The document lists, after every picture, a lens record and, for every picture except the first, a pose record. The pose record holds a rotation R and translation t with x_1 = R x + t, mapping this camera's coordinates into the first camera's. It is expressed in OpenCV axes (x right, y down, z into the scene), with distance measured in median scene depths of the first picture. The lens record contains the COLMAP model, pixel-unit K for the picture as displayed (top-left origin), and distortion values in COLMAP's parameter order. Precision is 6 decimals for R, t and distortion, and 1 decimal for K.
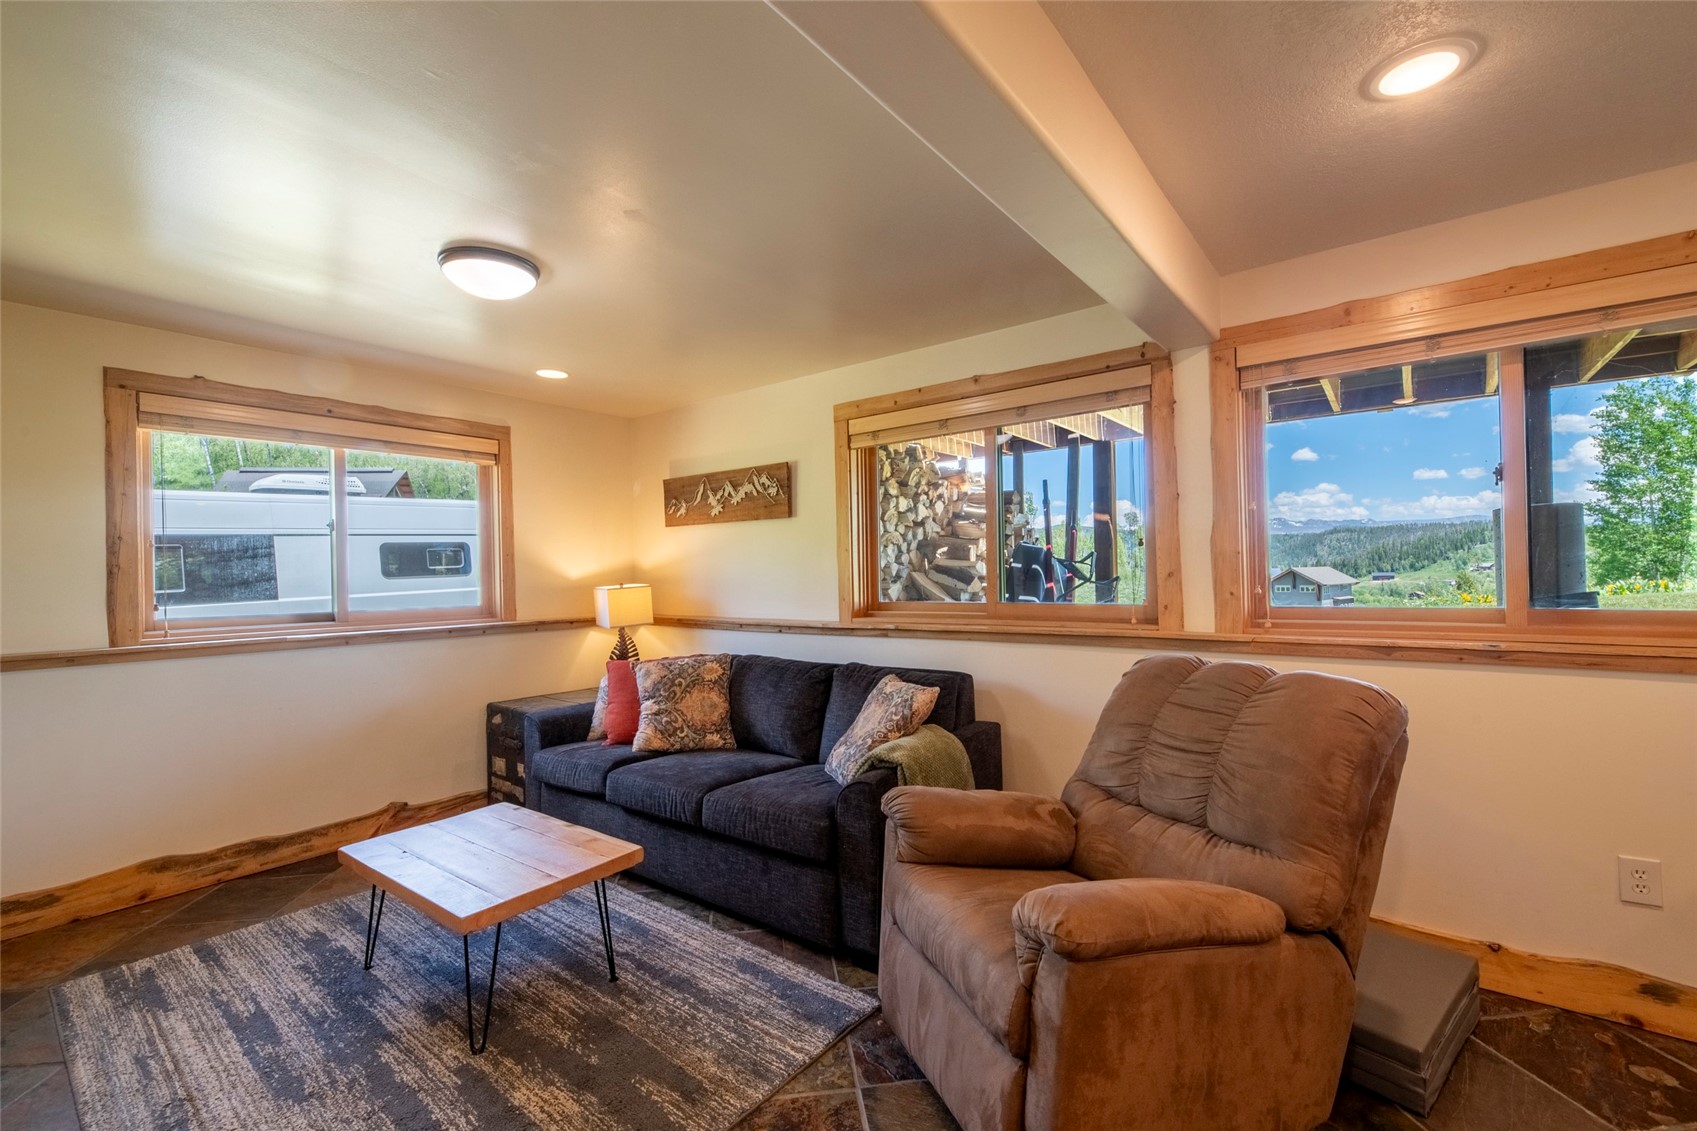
lens RADIAL K [[733.4, 0, 848.5], [0, 733.4, 565.5], [0, 0, 1]] dist [0.001142, 0.000012]
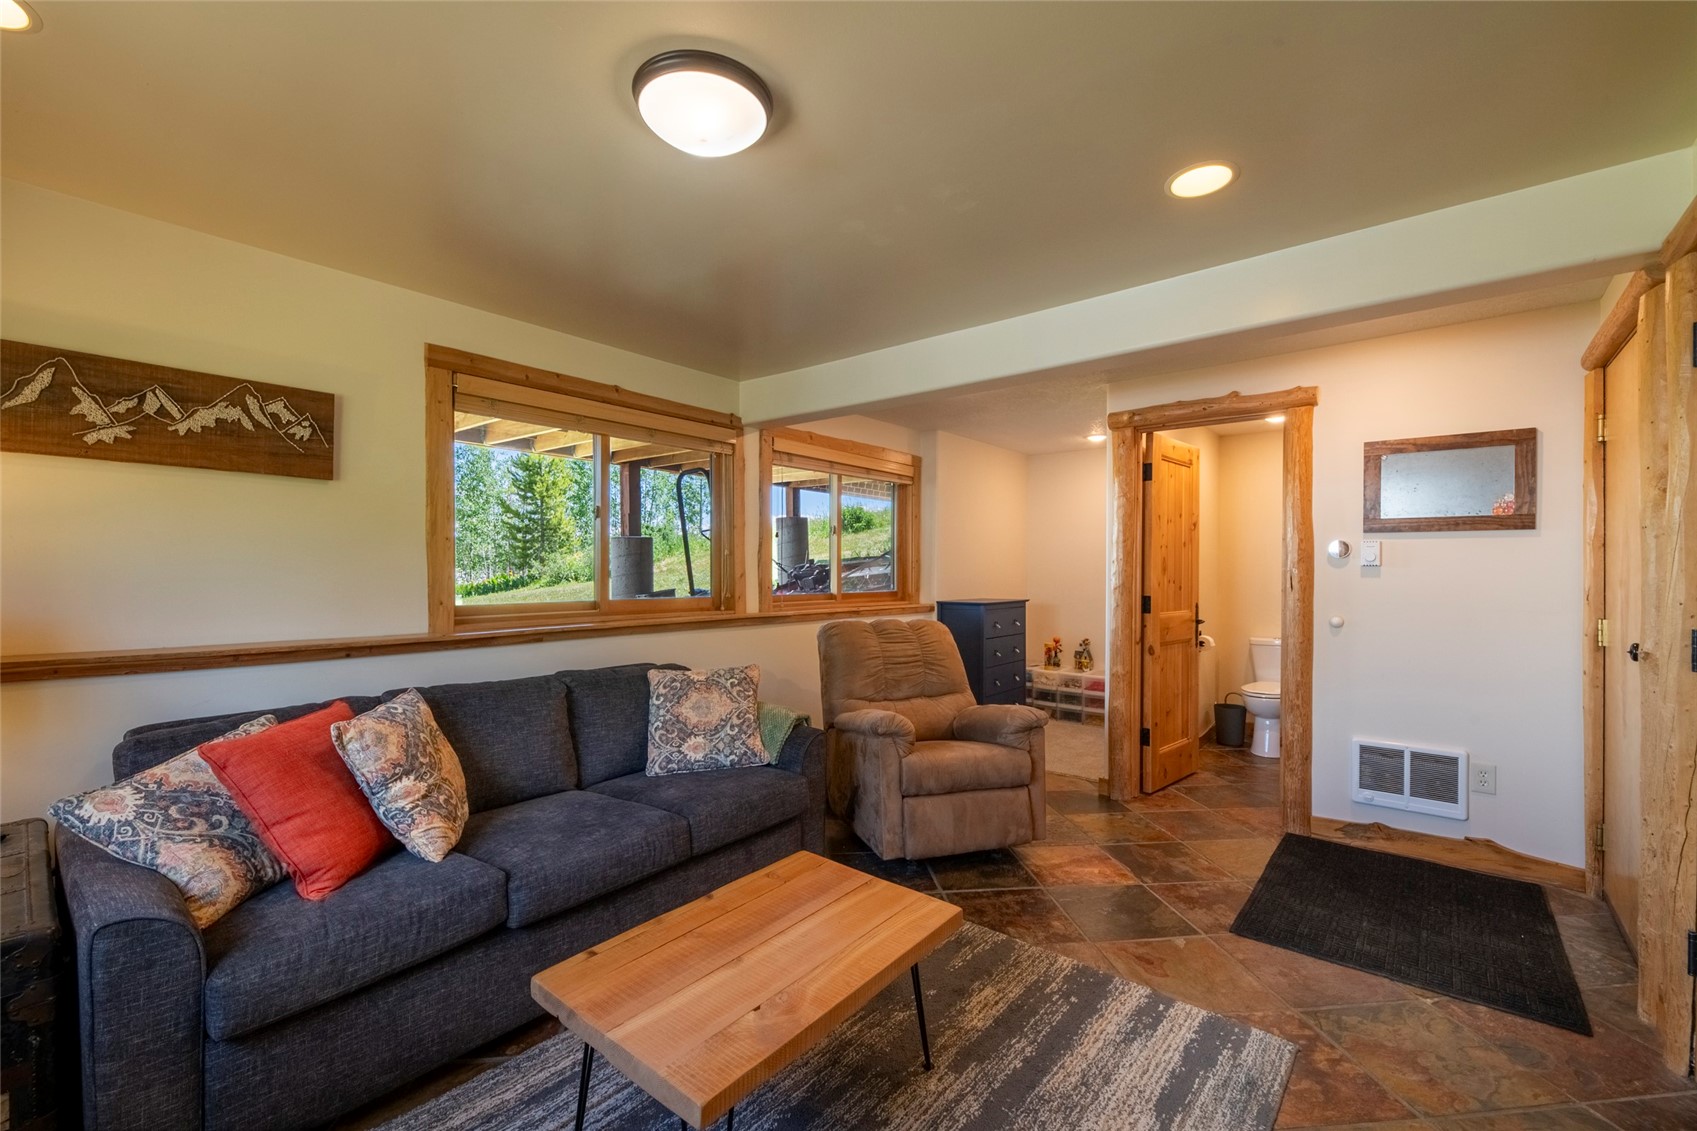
lens RADIAL K [[733.4, 0, 848.5], [0, 733.4, 565.5], [0, 0, 1]] dist [0.001142, 0.000012]
pose [[-0.002979, 0.030226, 0.999539, -0.720484], [-0.007658, 0.999513, -0.030248, 0.024911], [-0.999966, -0.007745, -0.002747, 0.546901]]
